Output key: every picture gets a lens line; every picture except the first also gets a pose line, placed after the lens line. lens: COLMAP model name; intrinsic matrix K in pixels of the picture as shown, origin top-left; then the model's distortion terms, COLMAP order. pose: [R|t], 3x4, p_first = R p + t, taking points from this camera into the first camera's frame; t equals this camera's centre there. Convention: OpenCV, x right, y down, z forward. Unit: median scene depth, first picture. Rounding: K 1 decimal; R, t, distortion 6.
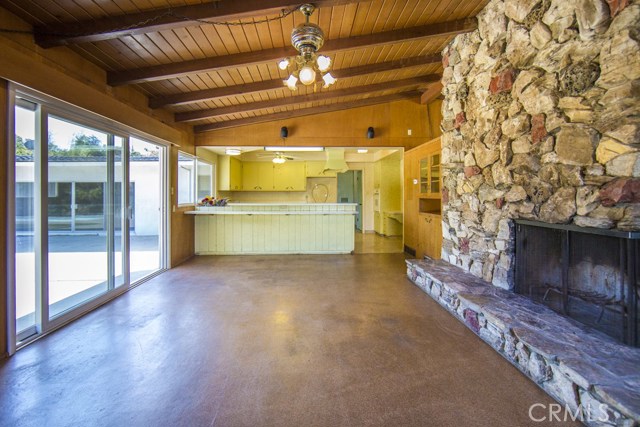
lens RADIAL K [[277.7, 0, 320.2], [0, 277.7, 195.7], [0, 0, 1]] dist [-0.000055, 0.000419]
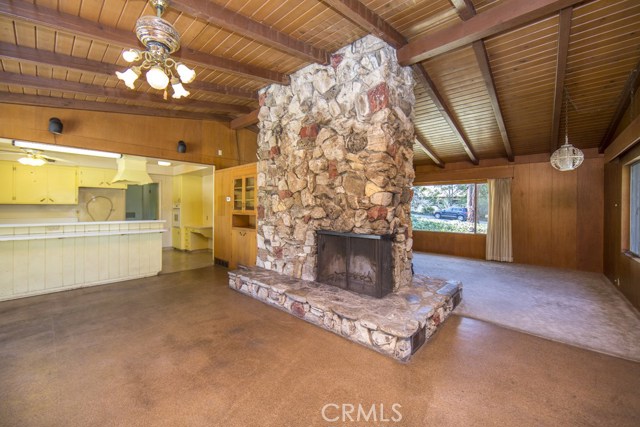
lens RADIAL K [[253.2, 0, 318.2], [0, 253.2, 209.3], [0, 0, 1]] dist [-0.003115, 0.000244]
pose [[0.709332, 0.004707, 0.704859, -0.203064], [-0.005963, 0.999982, -0.000678, -0.022240], [-0.704850, -0.003722, 0.709347, 0.073341]]
